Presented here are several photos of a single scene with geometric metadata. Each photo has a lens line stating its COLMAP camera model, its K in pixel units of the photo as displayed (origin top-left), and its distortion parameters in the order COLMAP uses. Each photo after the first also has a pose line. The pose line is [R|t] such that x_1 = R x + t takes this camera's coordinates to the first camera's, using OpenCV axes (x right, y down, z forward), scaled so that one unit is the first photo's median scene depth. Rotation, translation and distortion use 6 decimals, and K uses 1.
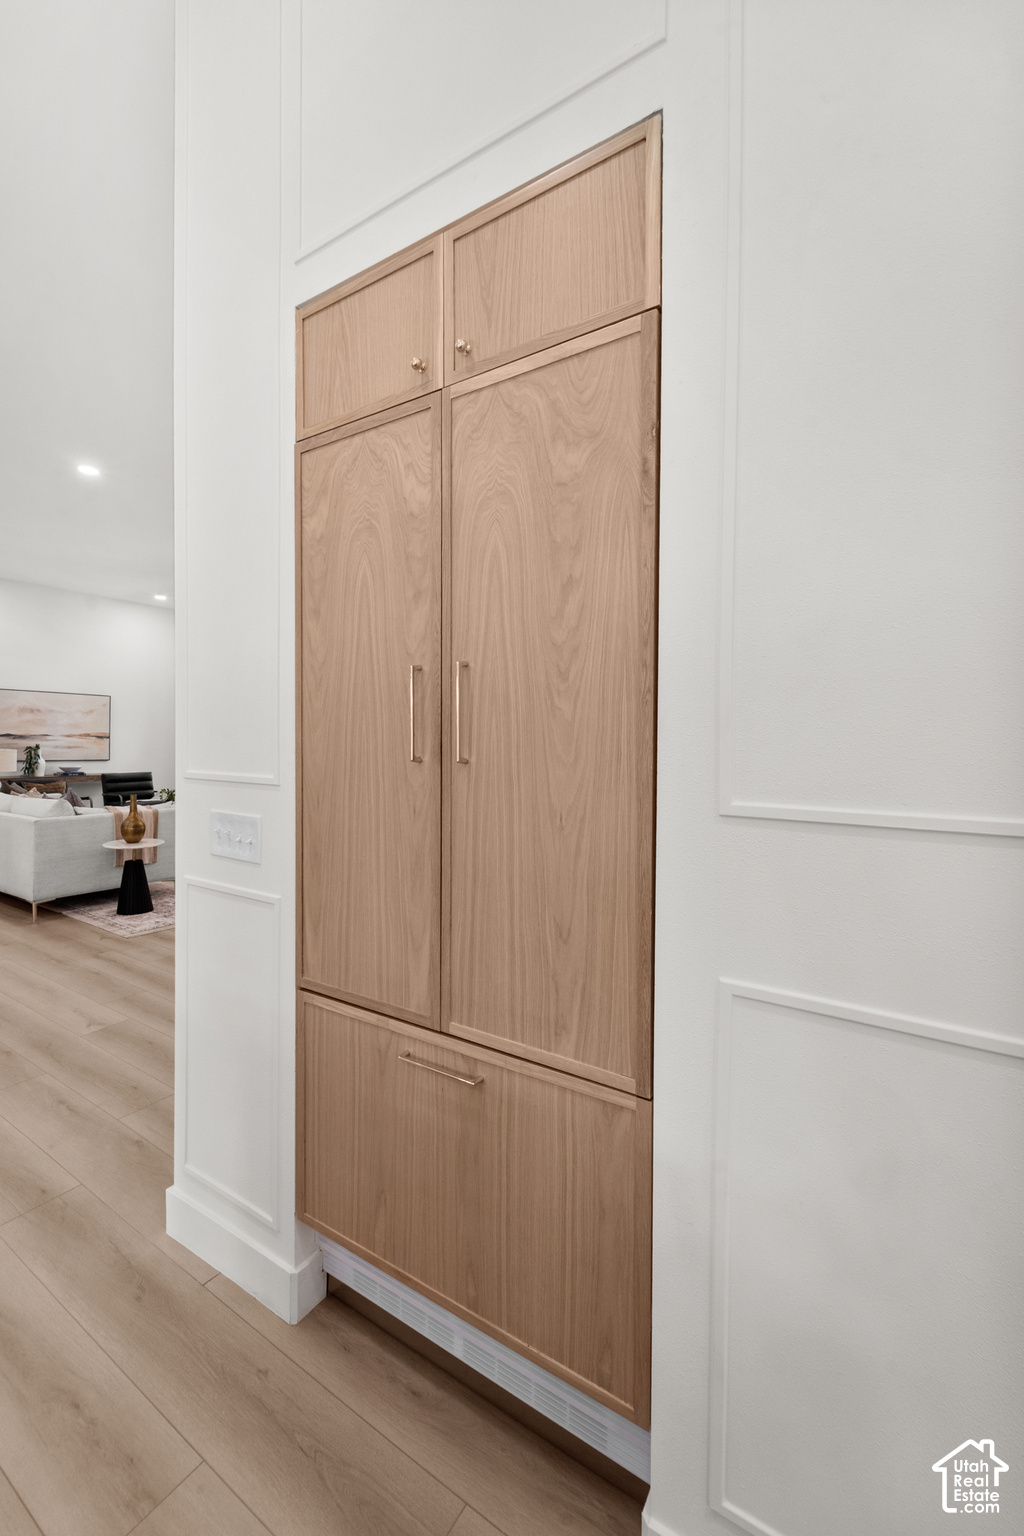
lens RADIAL K [[648.2, 0, 514.3], [0, 648.2, 766.6], [0, 0, 1]] dist [0.003182, 0.000110]
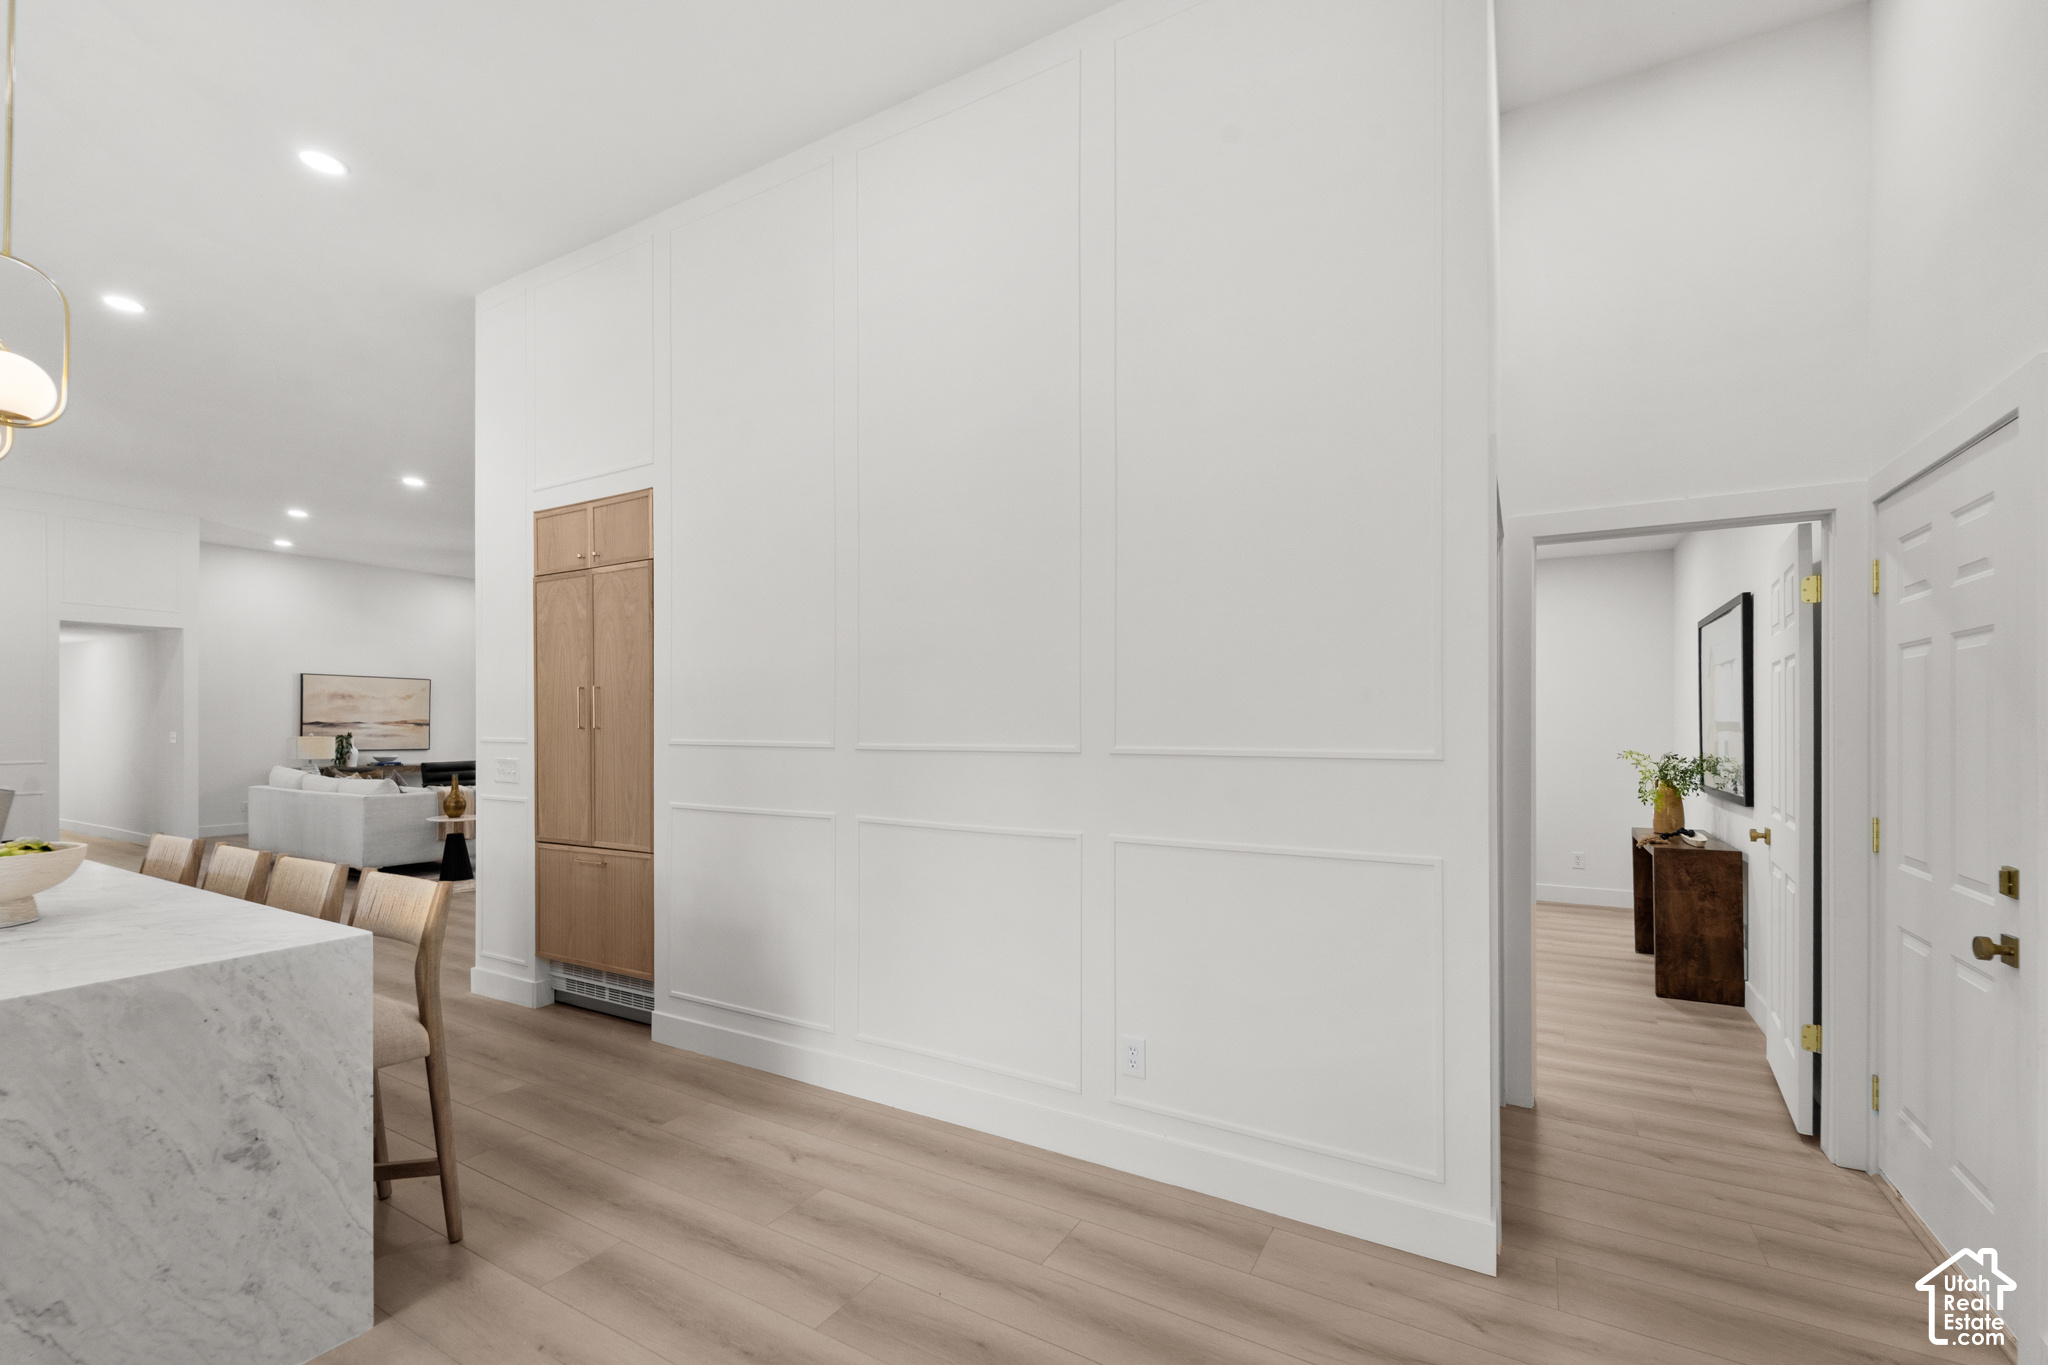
lens RADIAL K [[864.3, 0, 1037.8], [0, 864.3, 740.1], [0, 0, 1]] dist [0.003182, 0.000110]
pose [[0.998162, -0.012053, 0.059386, 0.929540], [0.013377, 0.999670, -0.021937, 0.088357], [-0.059102, 0.022692, 0.997994, -1.557209]]
